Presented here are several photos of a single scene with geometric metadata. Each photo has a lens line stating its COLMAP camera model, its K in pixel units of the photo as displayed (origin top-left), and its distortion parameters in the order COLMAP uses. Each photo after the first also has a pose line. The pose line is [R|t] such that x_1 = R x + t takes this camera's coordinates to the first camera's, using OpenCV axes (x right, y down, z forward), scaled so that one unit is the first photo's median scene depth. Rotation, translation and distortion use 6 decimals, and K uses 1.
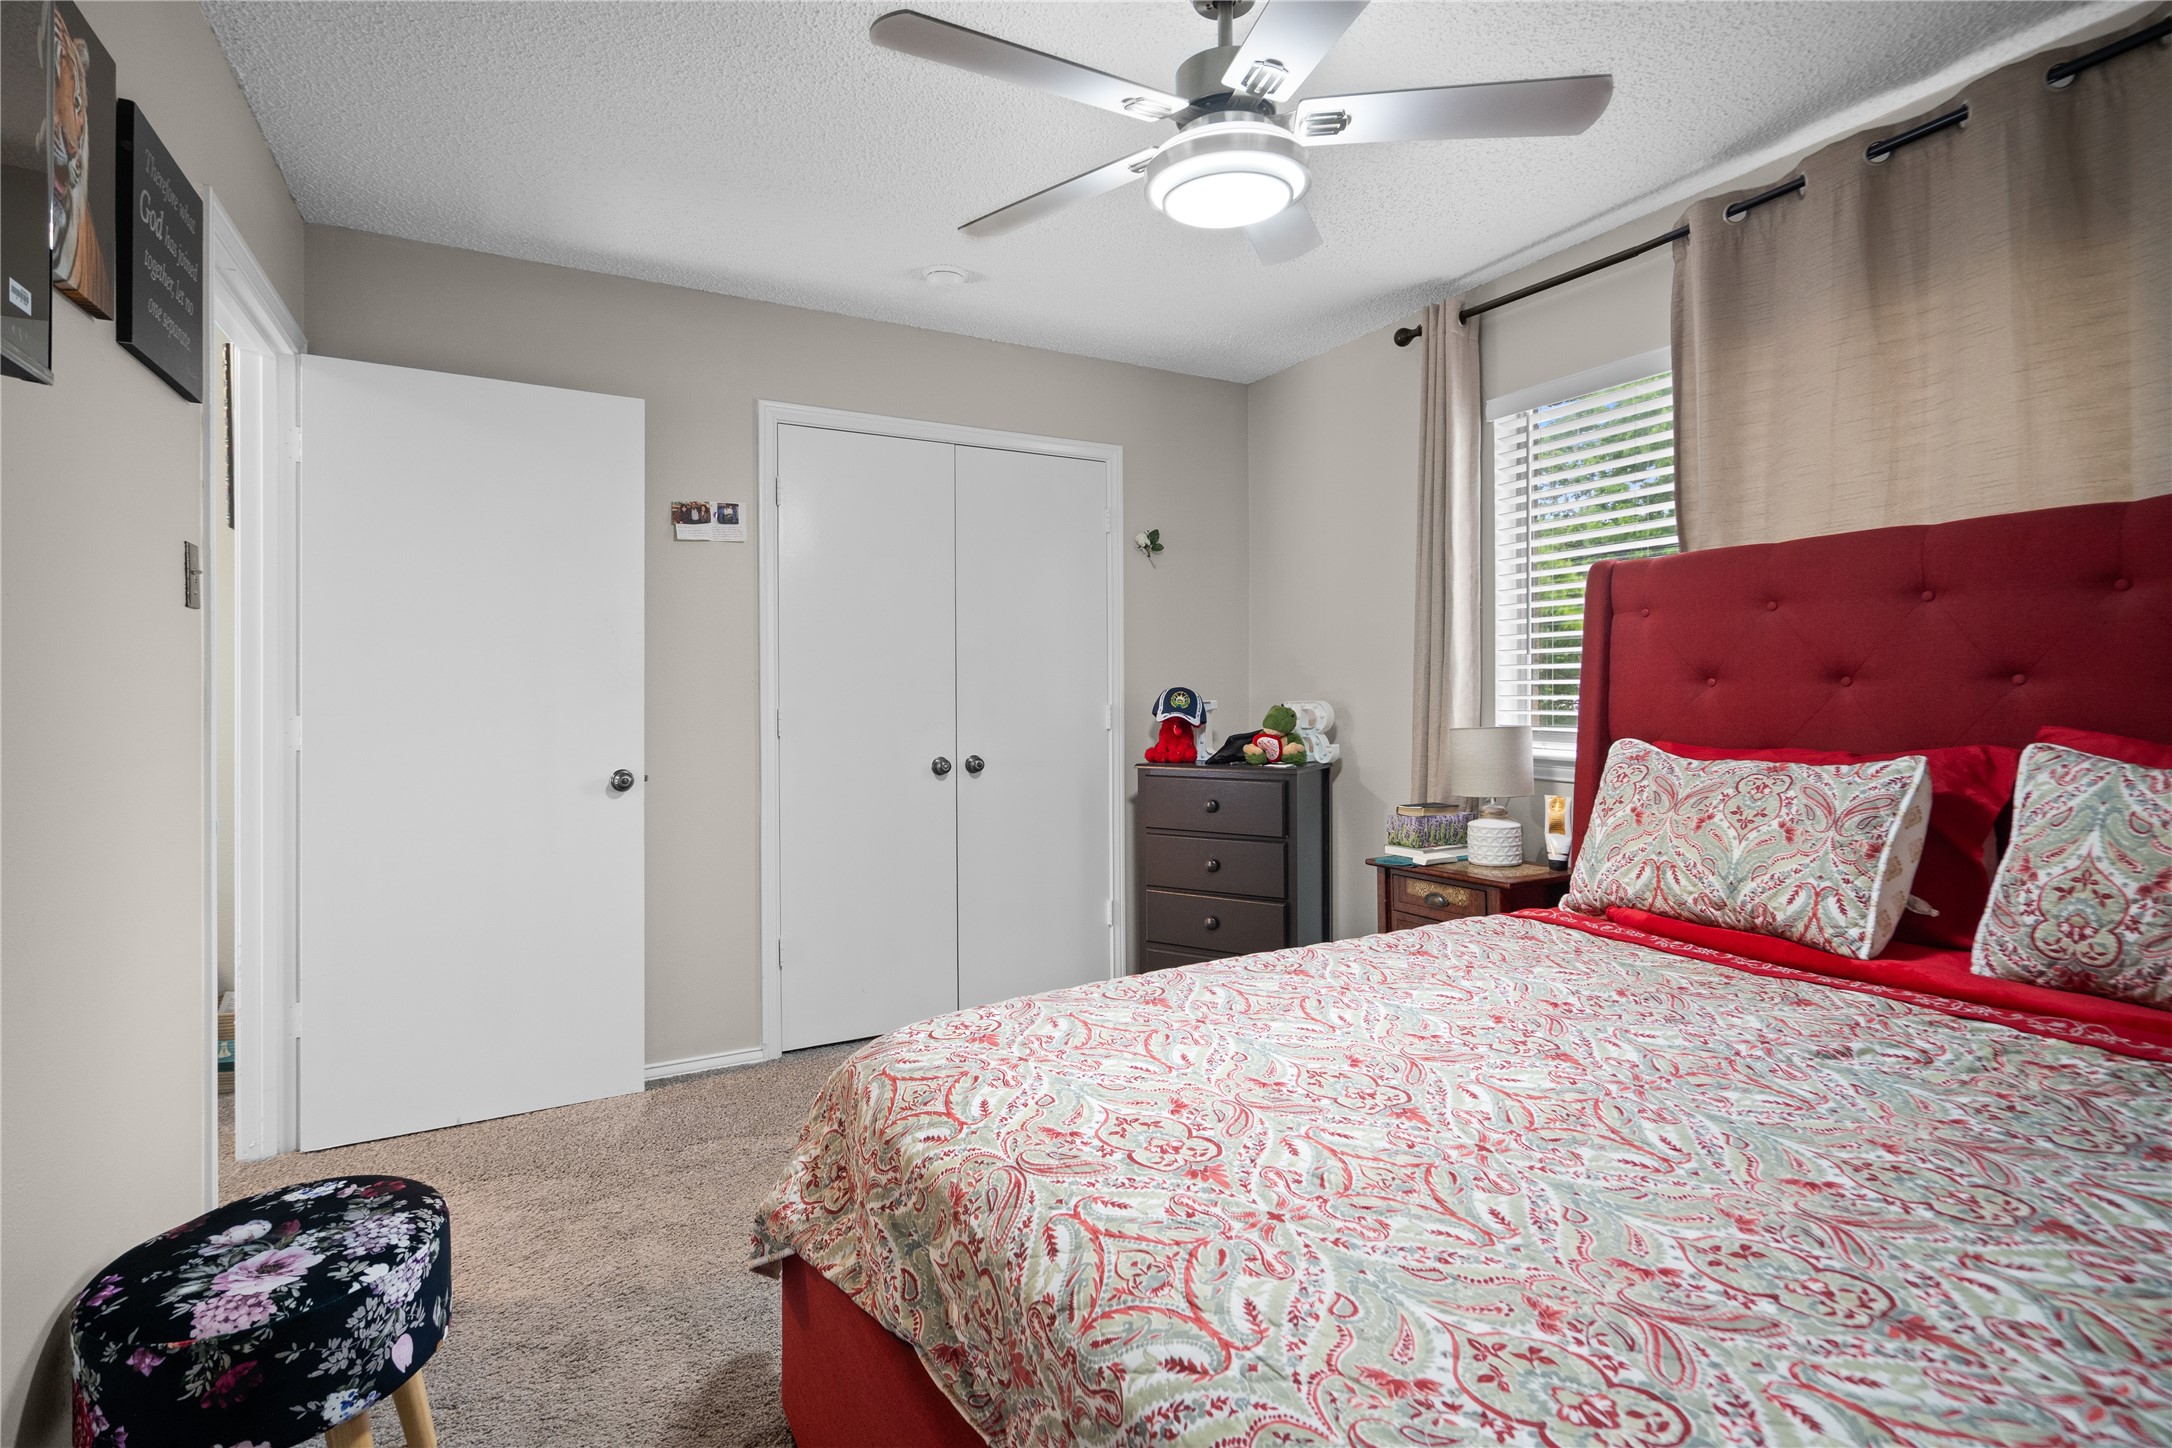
lens RADIAL K [[1048.3, 0, 1088.6], [0, 1048.3, 707.1], [0, 0, 1]] dist [-0.004654, 0.002830]
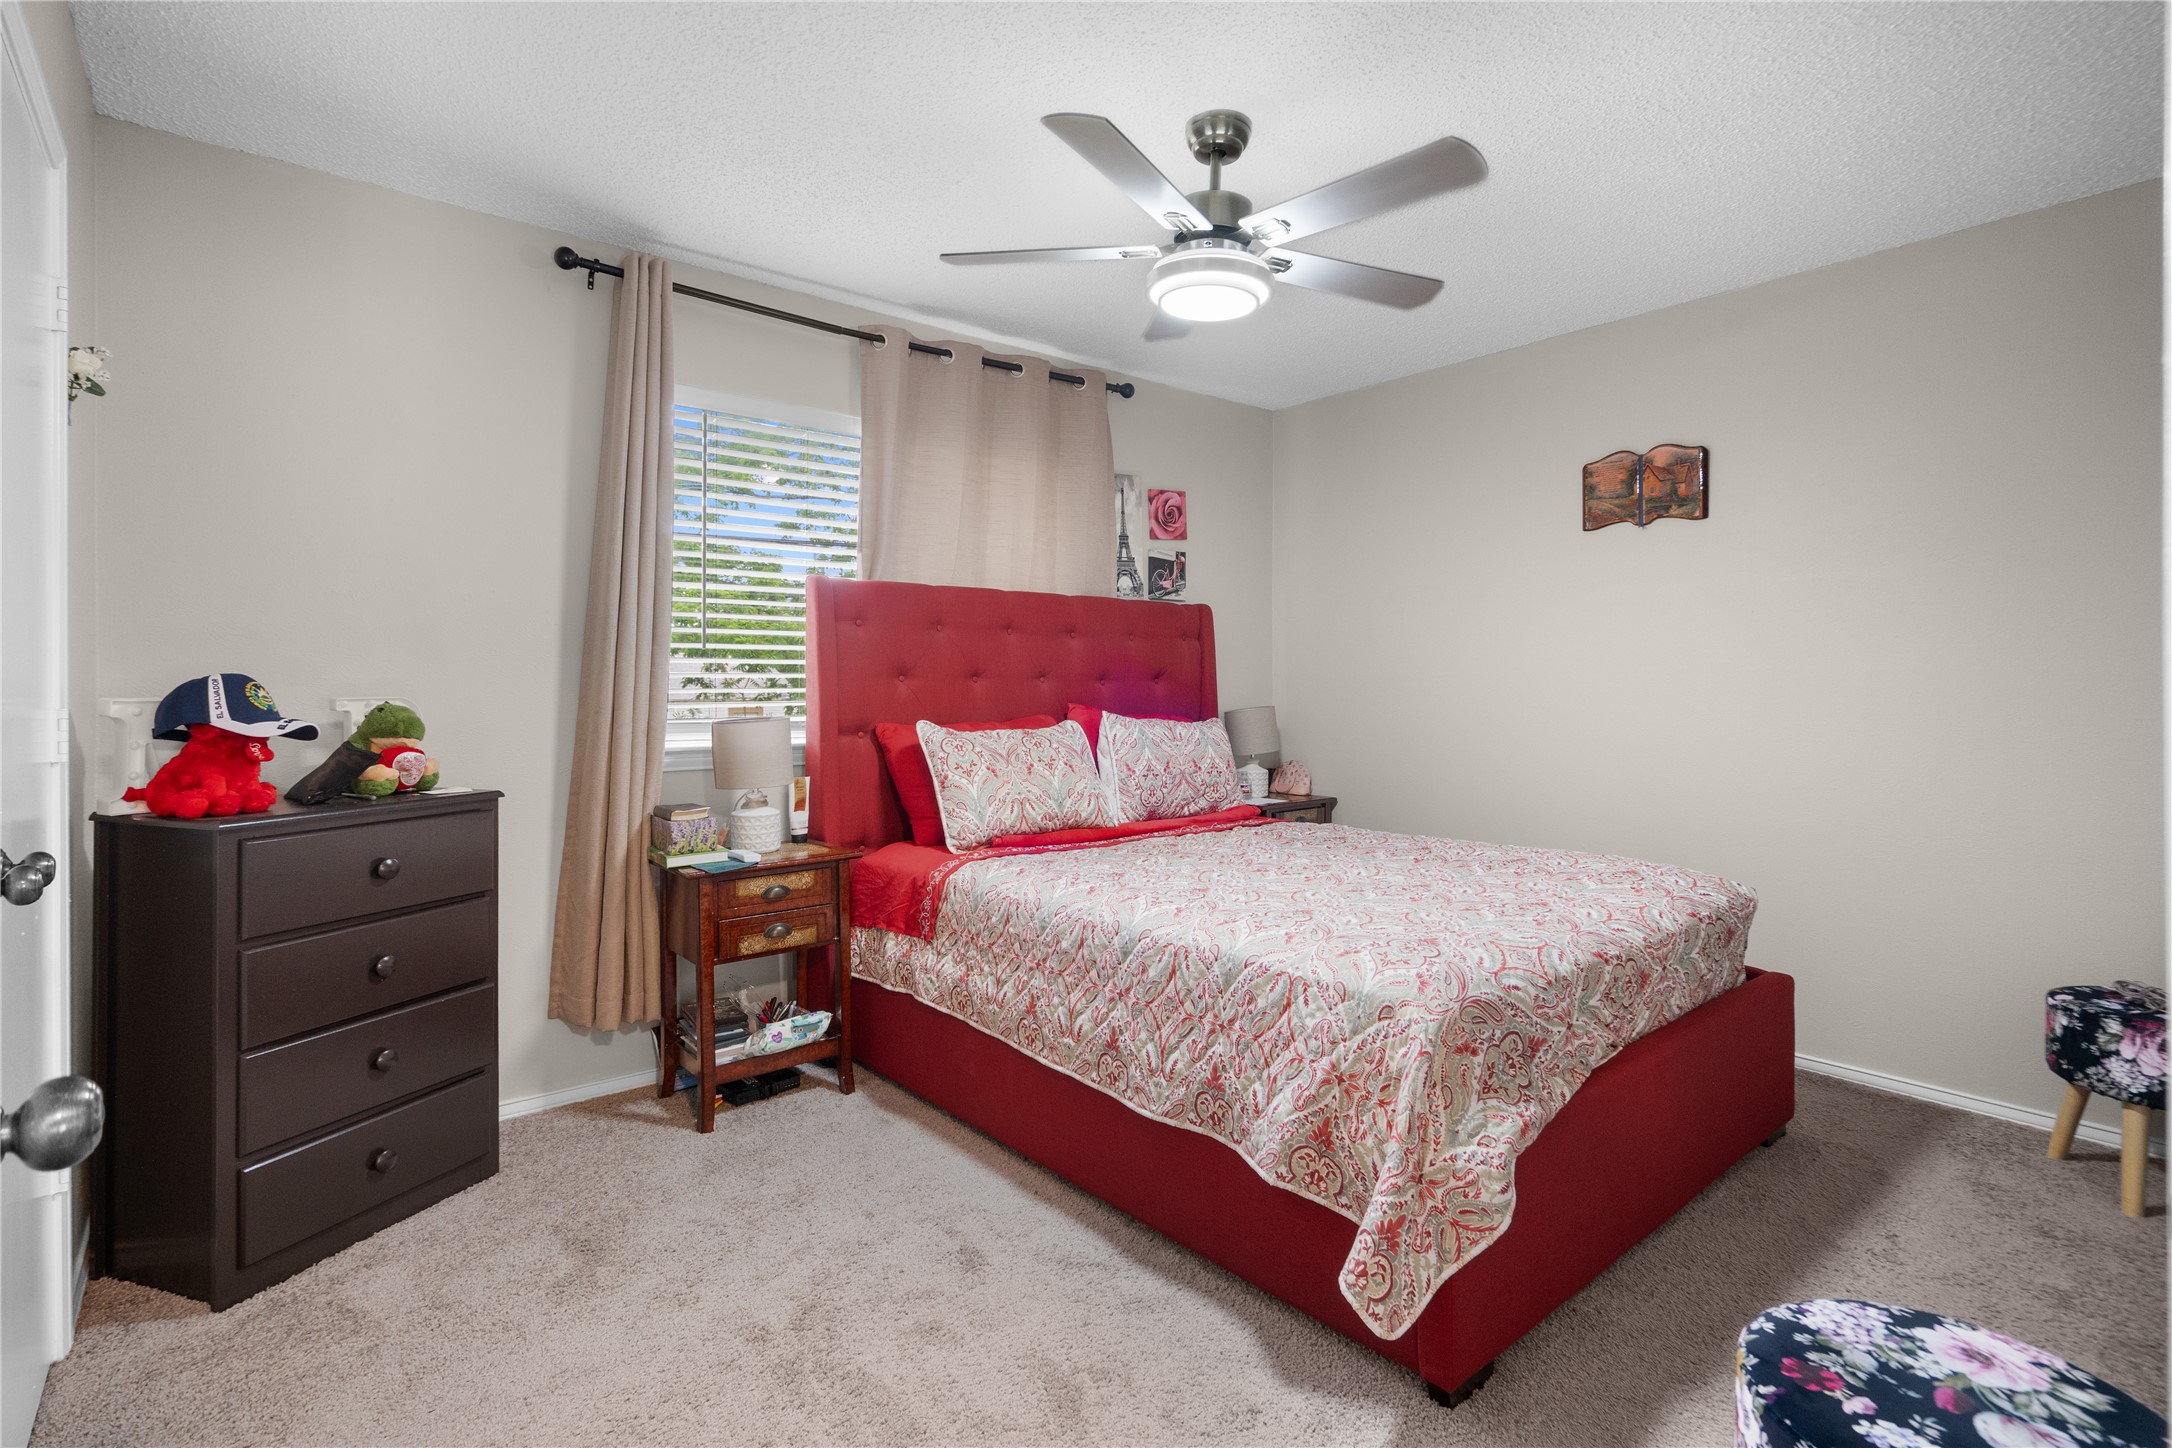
lens RADIAL K [[1048.3, 0, 1092.5], [0, 1048.3, 684.8], [0, 0, 1]] dist [-0.004654, 0.002830]
pose [[-0.195425, 0.006298, 0.980698, -1.278189], [0.011109, 0.999929, -0.004208, -0.010649], [-0.980656, 0.010073, -0.195481, 1.612848]]
